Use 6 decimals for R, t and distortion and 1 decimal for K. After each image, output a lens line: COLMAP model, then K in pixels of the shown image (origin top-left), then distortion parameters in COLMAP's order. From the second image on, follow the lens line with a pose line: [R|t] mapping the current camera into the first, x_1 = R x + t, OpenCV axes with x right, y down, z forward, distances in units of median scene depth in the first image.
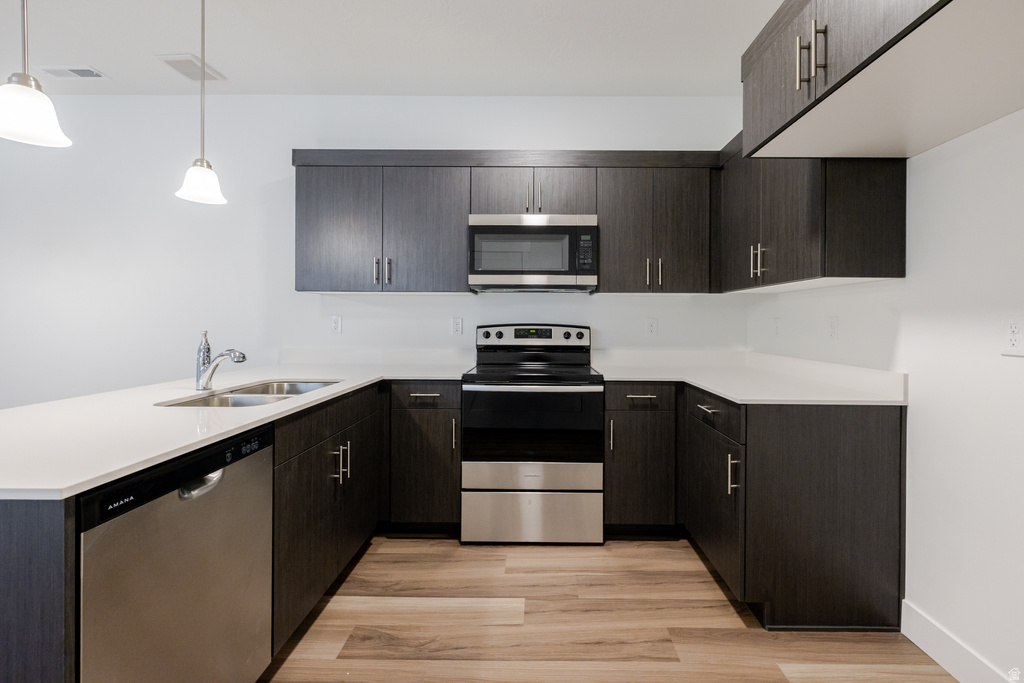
lens RADIAL K [[453.2, 0, 528.9], [0, 453.2, 319.0], [0, 0, 1]] dist [0.002514, 0.000156]
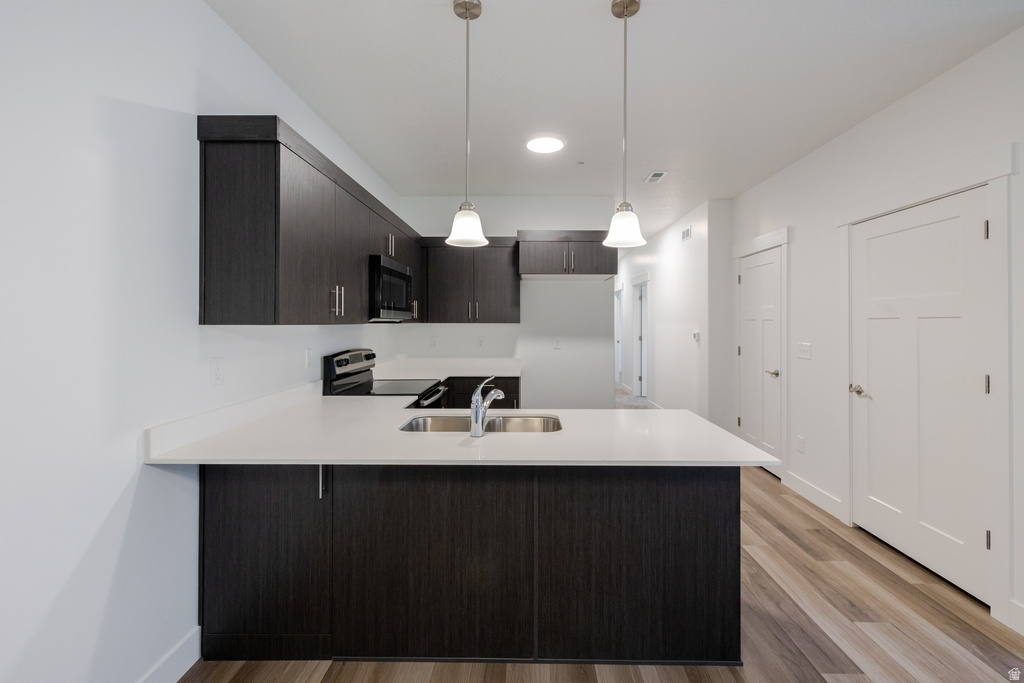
lens RADIAL K [[453.2, 0, 528.9], [0, 453.2, 319.0], [0, 0, 1]] dist [0.002514, 0.000156]
pose [[-0.022268, 0.002484, 0.999749, -1.125860], [-0.004525, 0.999986, -0.002586, -0.064925], [-0.999742, -0.004581, -0.022256, 0.597495]]
